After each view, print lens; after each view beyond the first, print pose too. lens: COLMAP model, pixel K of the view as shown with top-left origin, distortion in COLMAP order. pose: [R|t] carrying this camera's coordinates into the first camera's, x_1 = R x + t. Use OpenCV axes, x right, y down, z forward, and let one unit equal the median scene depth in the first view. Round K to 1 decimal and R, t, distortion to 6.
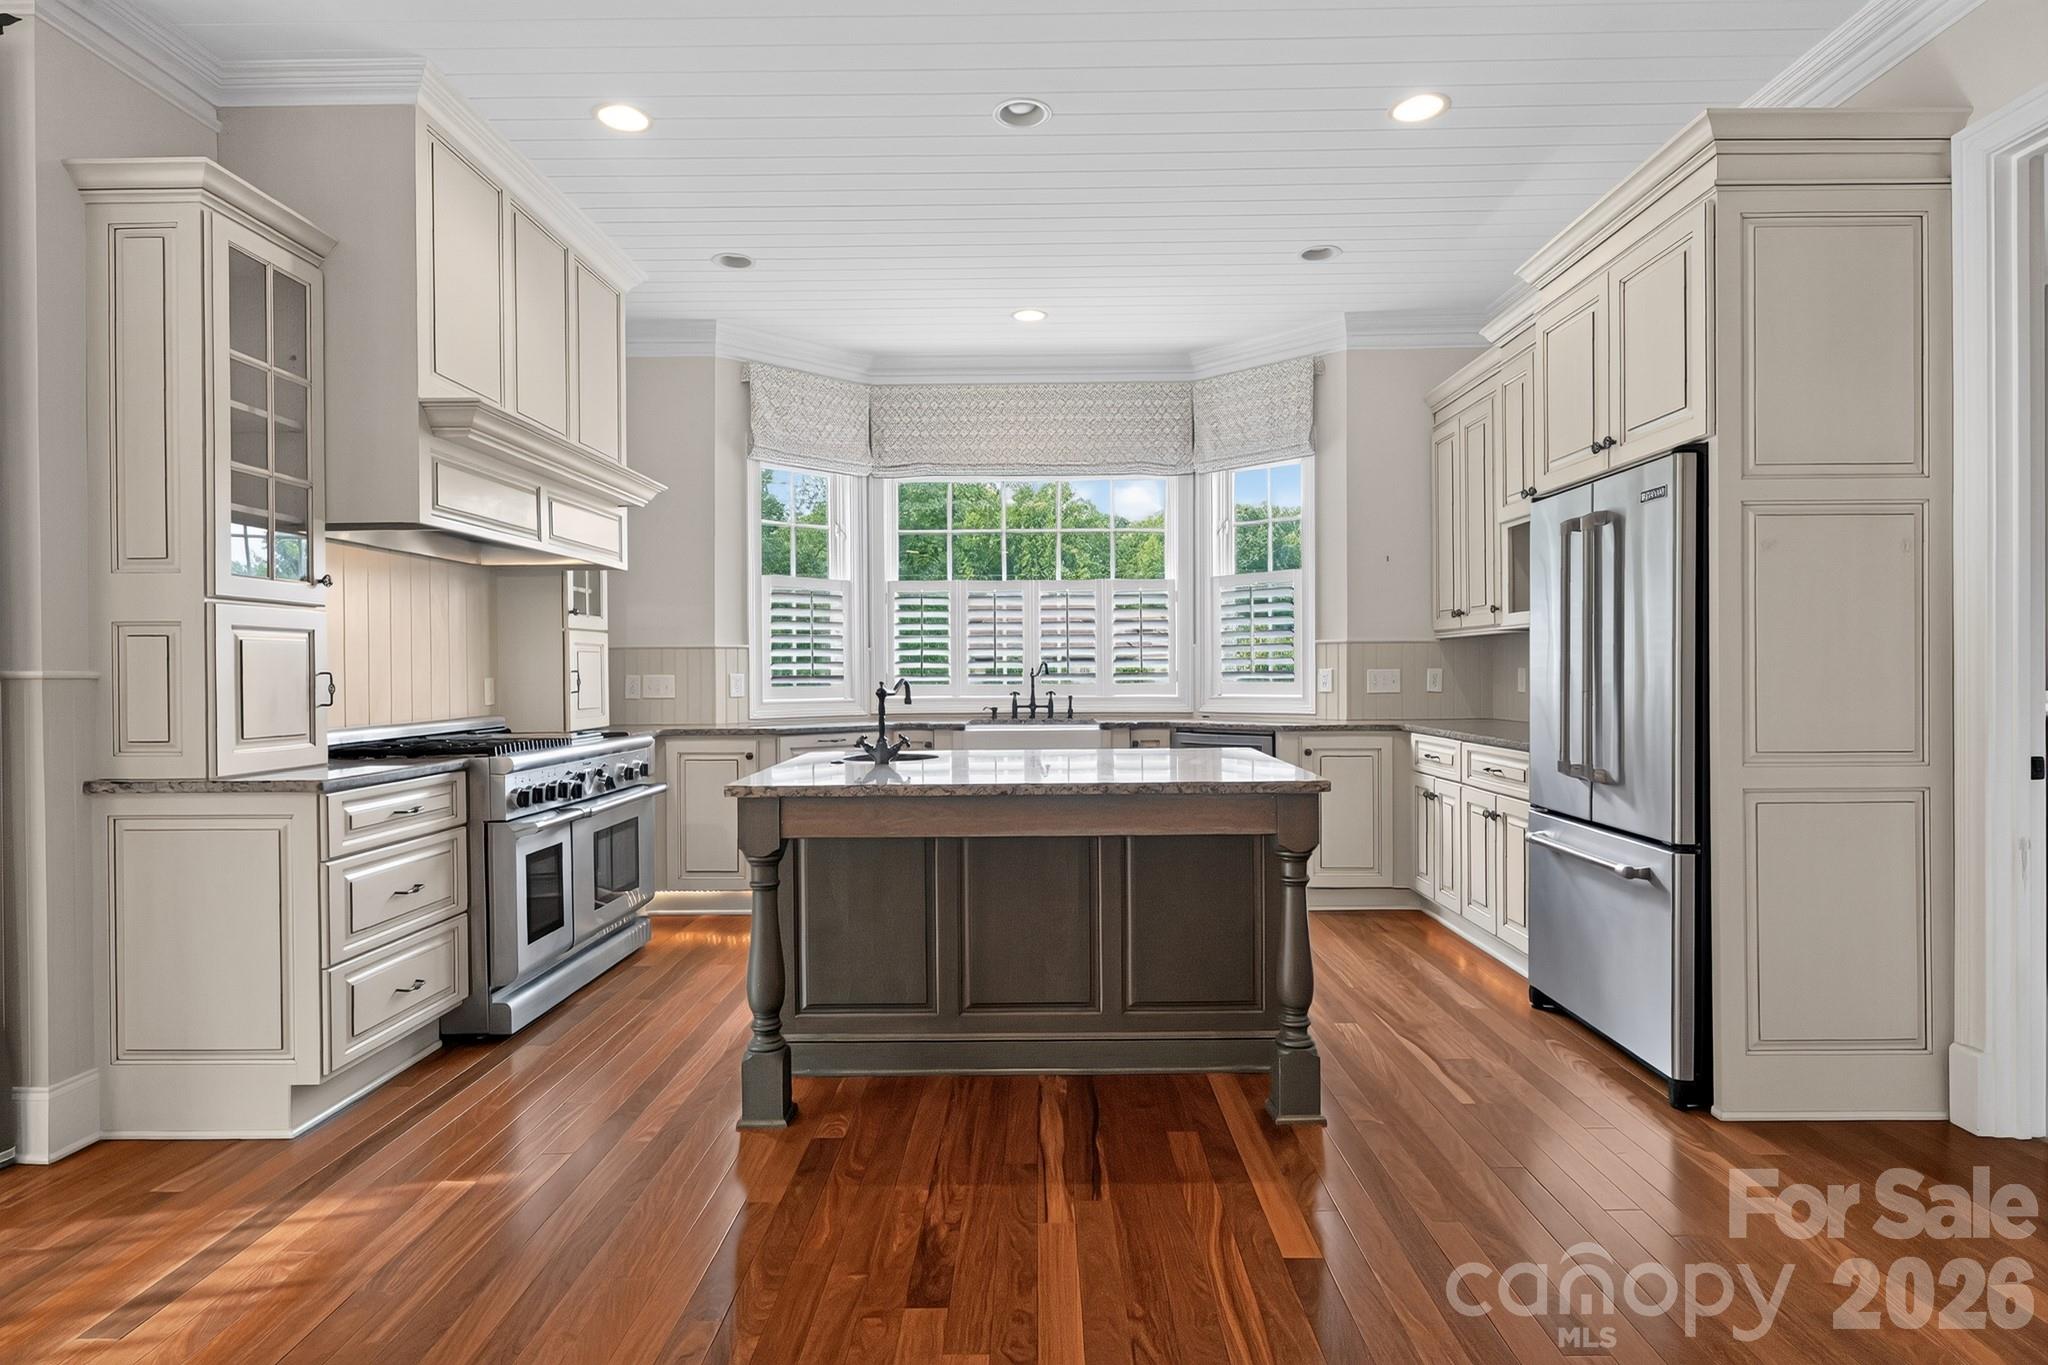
lens RADIAL K [[1063.1, 0, 1022.4], [0, 1063.1, 674.8], [0, 0, 1]] dist [-0.001779, -0.000166]
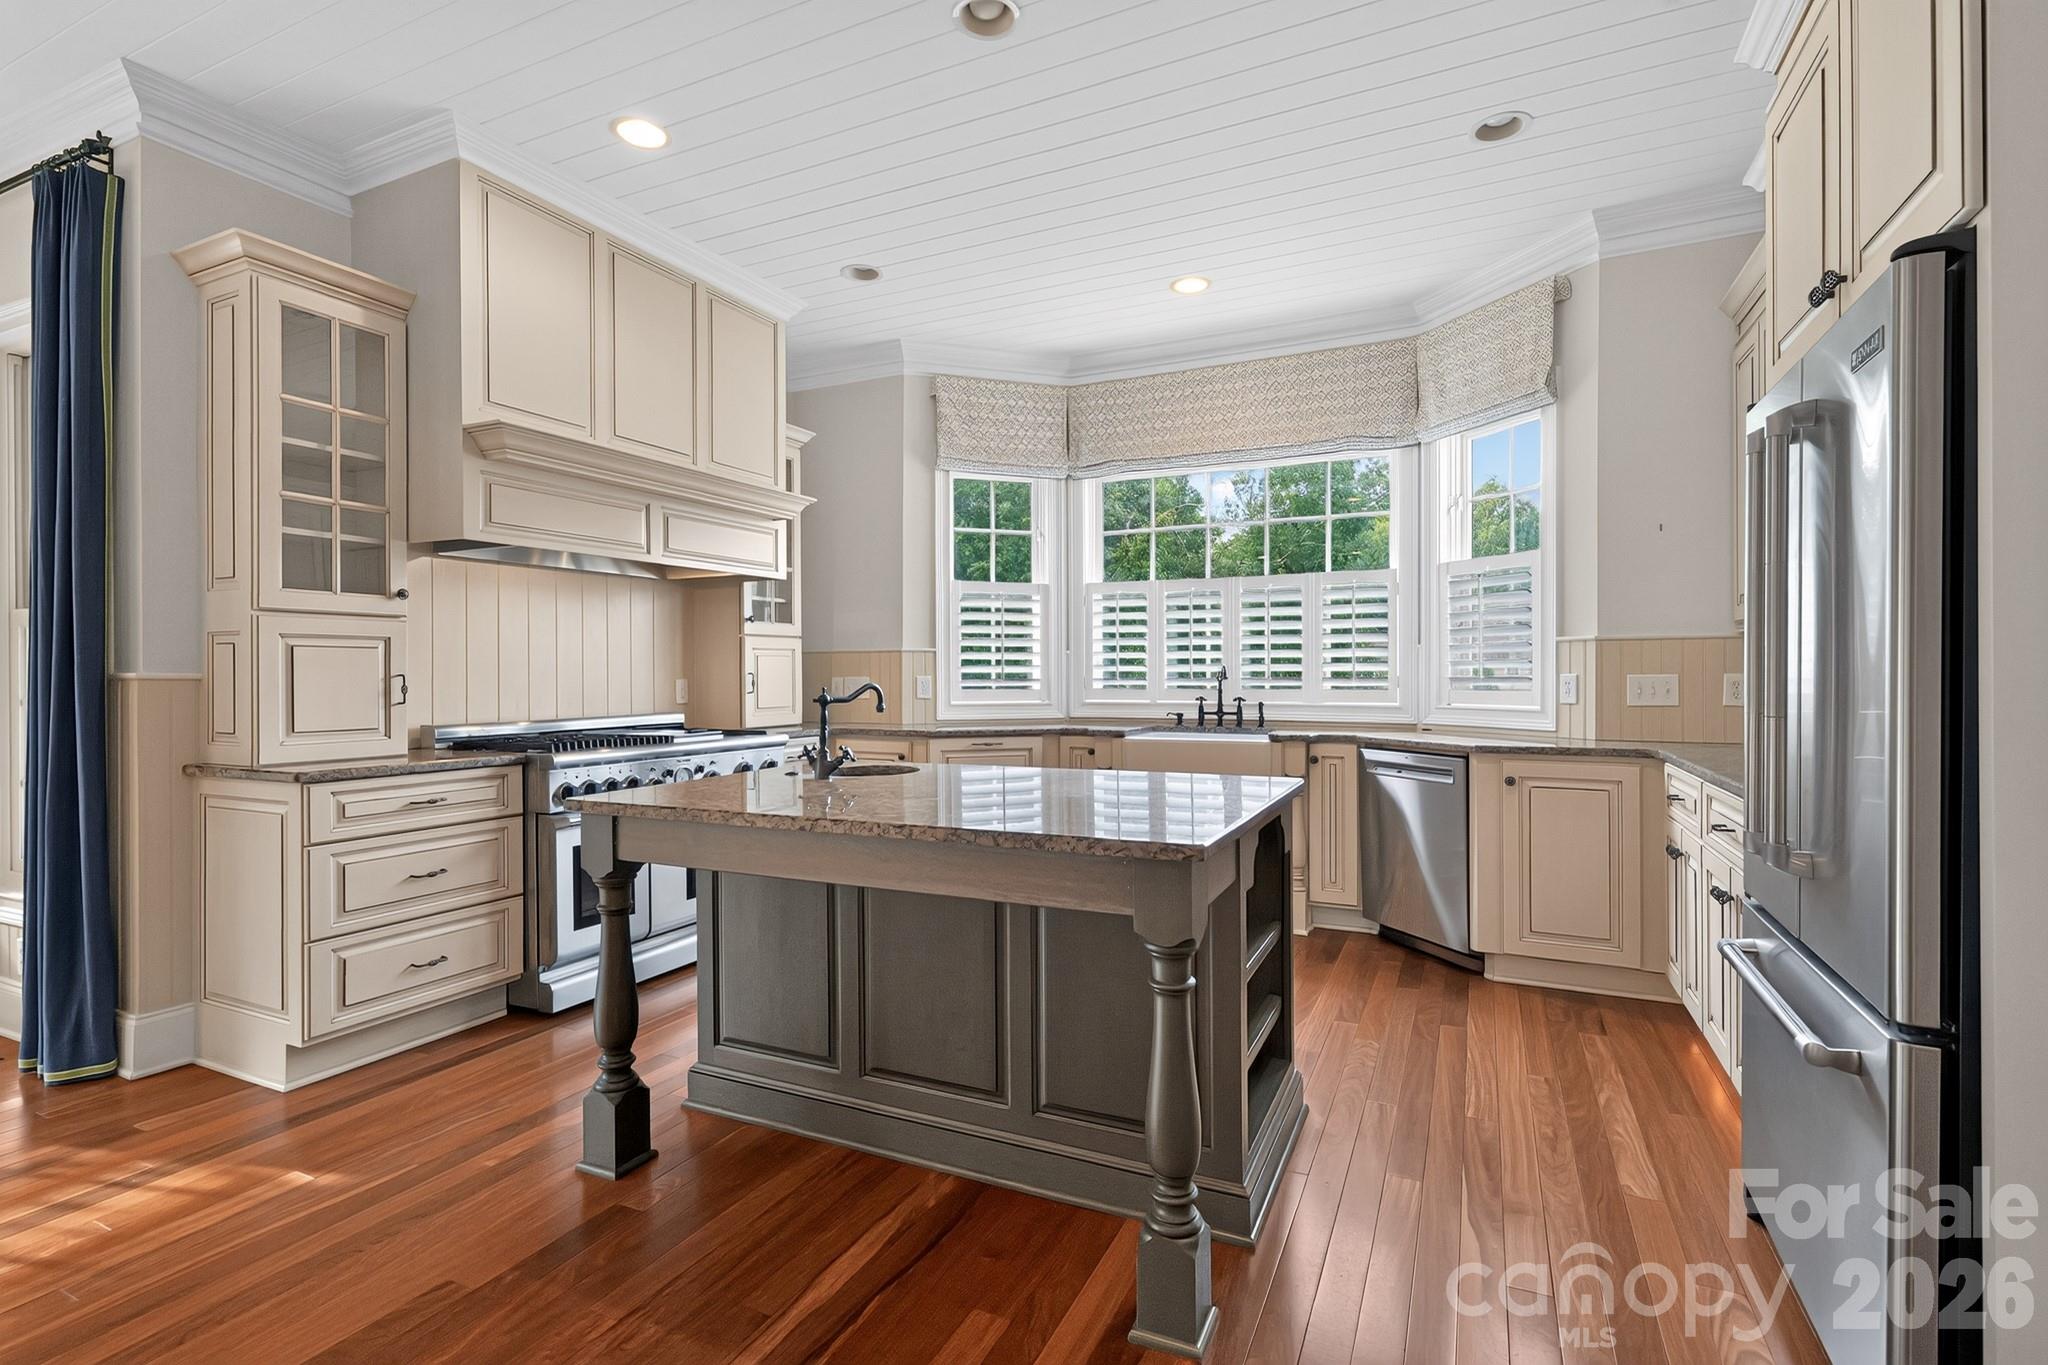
lens RADIAL K [[933.1, 0, 1044.8], [0, 933.1, 677.0], [0, 0, 1]] dist [0.000879, -0.000025]
pose [[0.910143, 0.005562, -0.414258, 0.346093], [-0.004828, 0.999984, 0.002820, -0.005375], [0.414267, -0.000567, 0.910155, 0.339548]]
